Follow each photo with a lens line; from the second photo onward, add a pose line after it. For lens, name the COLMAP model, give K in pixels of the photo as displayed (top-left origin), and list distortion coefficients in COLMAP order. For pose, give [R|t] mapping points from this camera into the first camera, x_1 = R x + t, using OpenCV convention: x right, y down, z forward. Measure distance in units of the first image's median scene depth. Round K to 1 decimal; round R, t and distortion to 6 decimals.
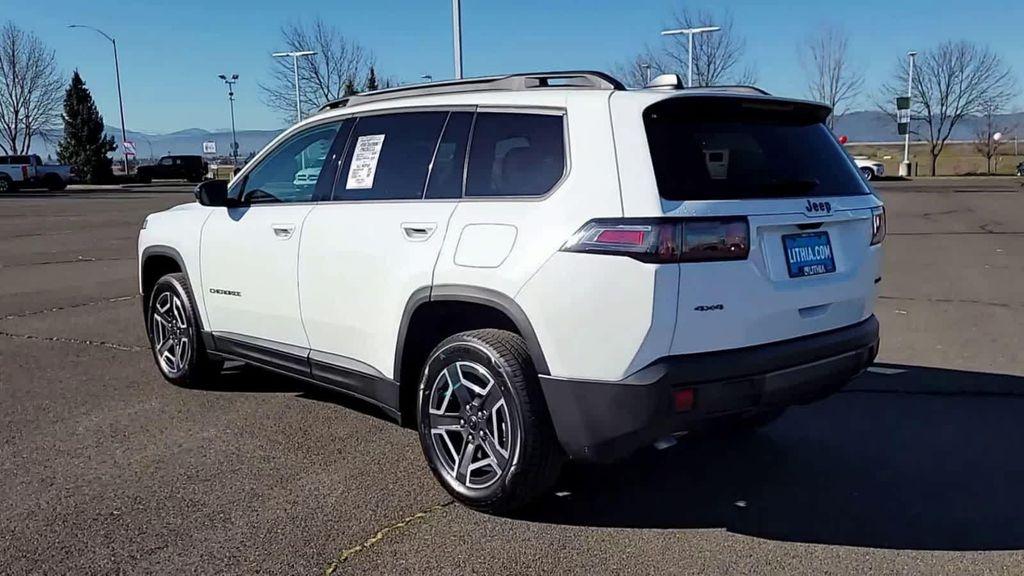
lens RADIAL K [[891.7, 0, 509.0], [0, 891.7, 315.7], [0, 0, 1]] dist [0.023974, 0.002931]
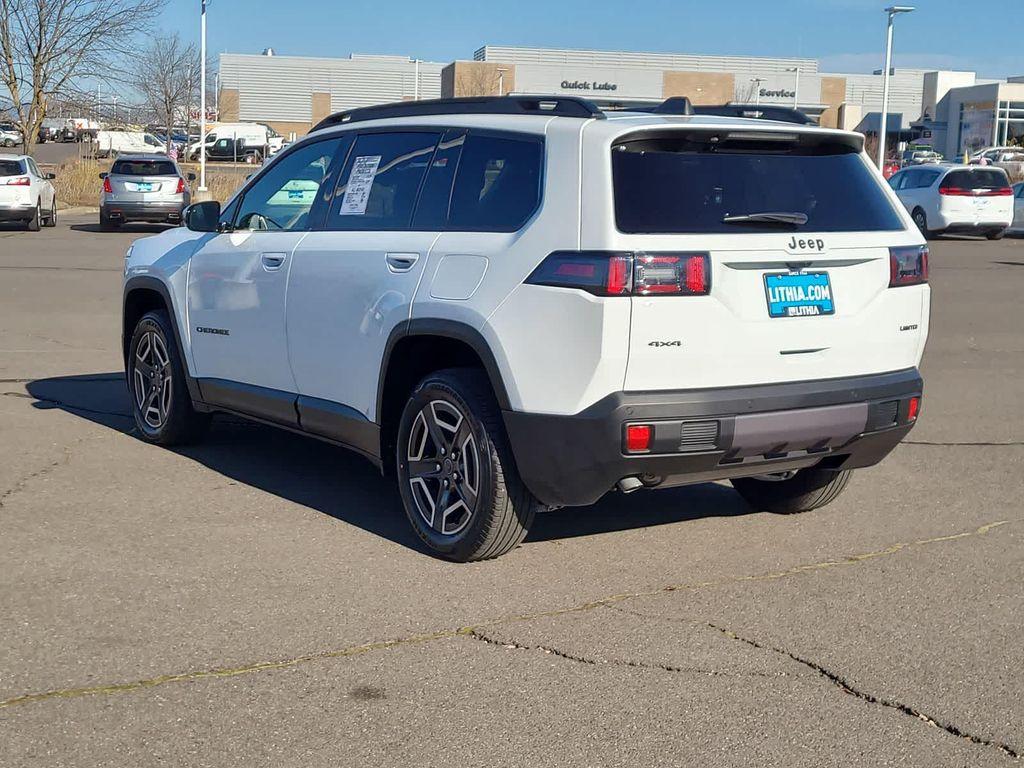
lens RADIAL K [[1498.9, 0, 512.0], [0, 1498.9, 384.0], [0, 0, 1]] dist [0.016079, 0.157700]
pose [[0.990535, 0.030187, -0.133902, 0.229867], [-0.033221, 0.999238, -0.020481, 0.061755], [0.133182, 0.024735, 0.990783, -0.544100]]
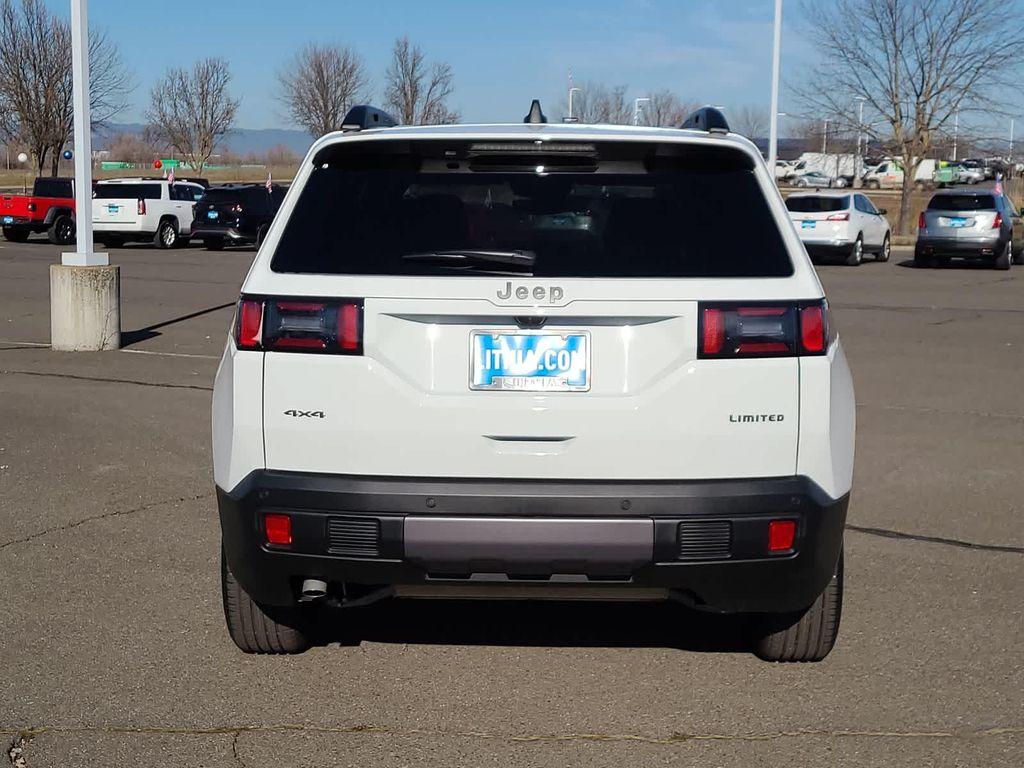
lens RADIAL K [[1498.9, 0, 512.0], [0, 1498.9, 384.0], [0, 0, 1]] dist [0.016079, 0.157700]
pose [[0.737064, 0.087606, -0.670121, 1.004883], [-0.116095, 0.993236, 0.002154, -0.047570], [0.665777, 0.076210, 0.742249, 0.126966]]
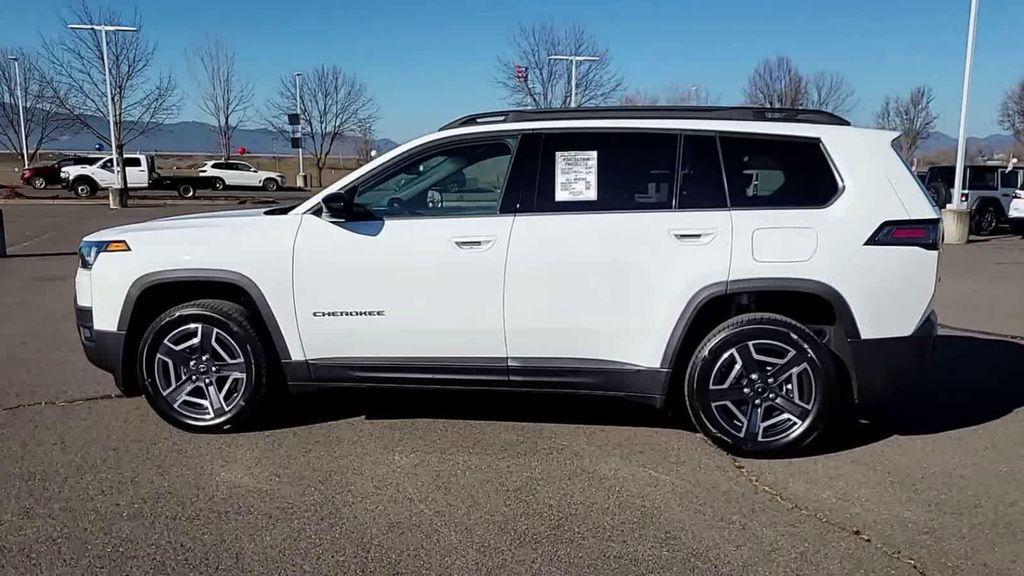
lens RADIAL K [[891.7, 0, 509.0], [0, 891.7, 315.7], [0, 0, 1]] dist [0.023974, 0.002931]
pose [[0.762348, -0.087286, 0.641254, -1.080903], [0.092911, 0.995360, 0.025029, -0.044234], [-0.640463, 0.040498, 0.766921, 0.267163]]
